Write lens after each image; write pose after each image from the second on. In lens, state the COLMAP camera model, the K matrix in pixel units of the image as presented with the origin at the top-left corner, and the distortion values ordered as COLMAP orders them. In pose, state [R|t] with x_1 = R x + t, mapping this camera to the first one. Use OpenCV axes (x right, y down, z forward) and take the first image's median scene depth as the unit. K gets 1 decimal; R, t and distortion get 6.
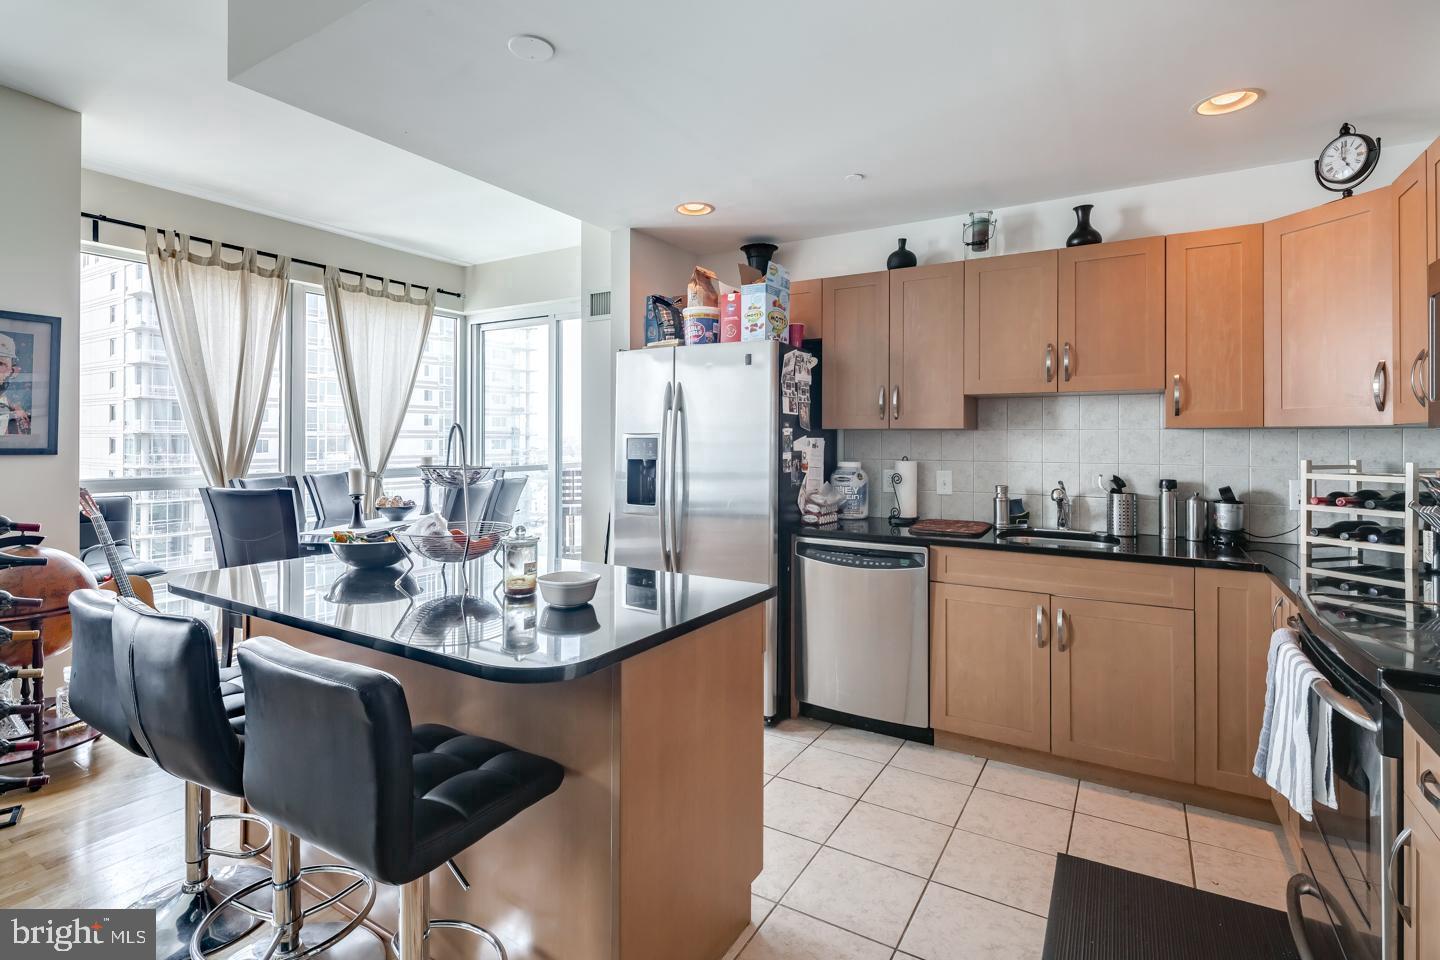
lens RADIAL K [[696.6, 0, 699.8], [0, 696.6, 432.9], [0, 0, 1]] dist [-0.001711, -0.001663]
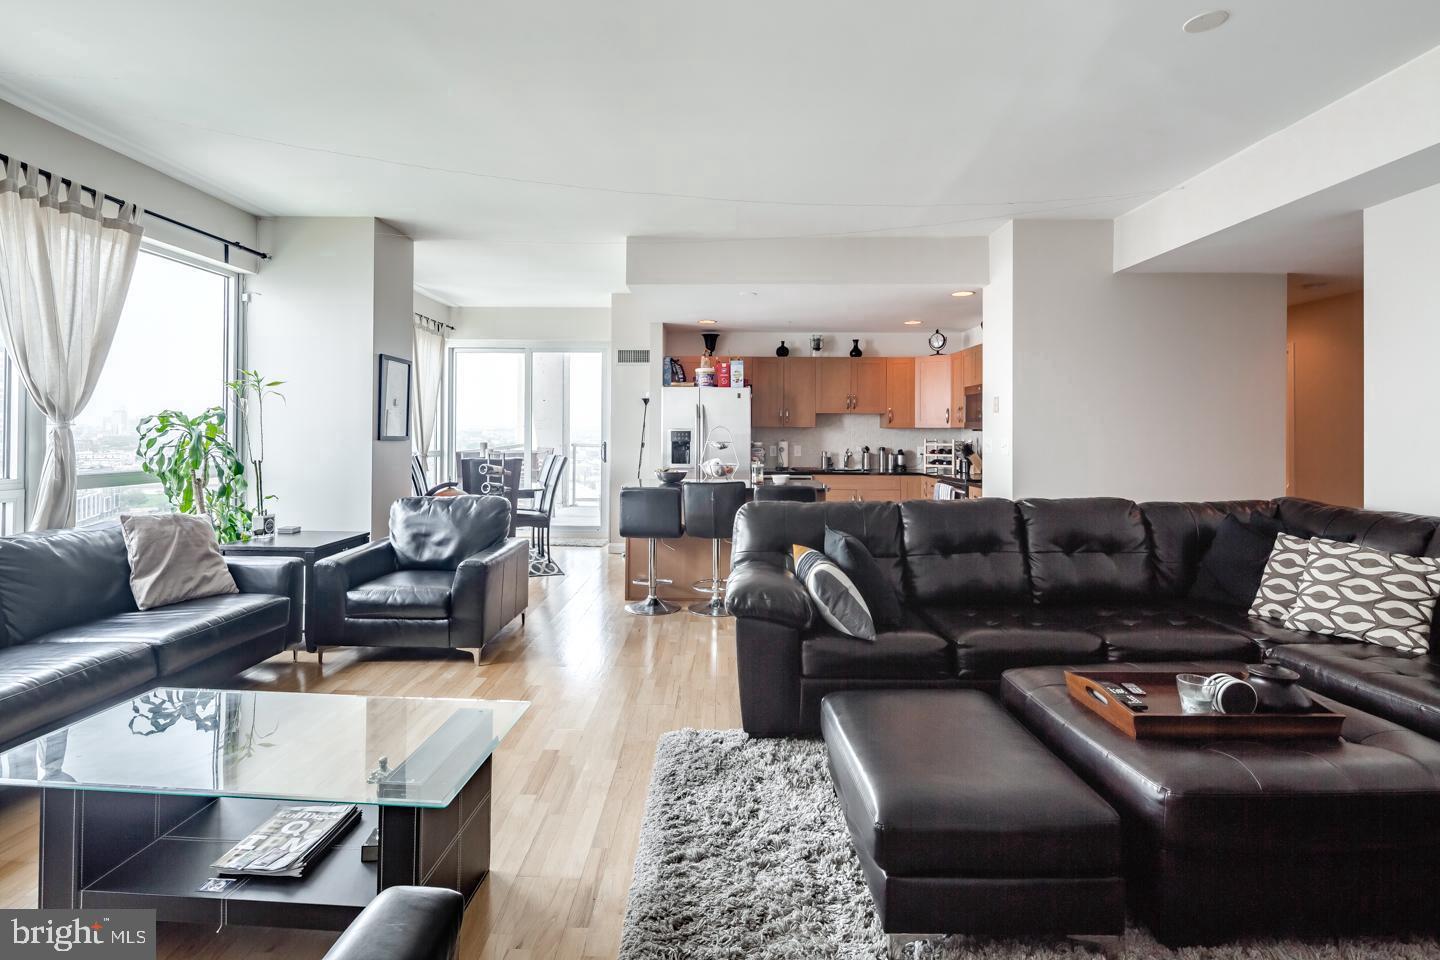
lens RADIAL K [[696.6, 0, 686.3], [0, 696.6, 422.4], [0, 0, 1]] dist [-0.001711, -0.001663]
pose [[0.864251, 0.006309, 0.503021, -1.236616], [-0.006588, 0.999978, -0.001222, -0.017882], [-0.503018, -0.002257, 0.864273, -0.866121]]
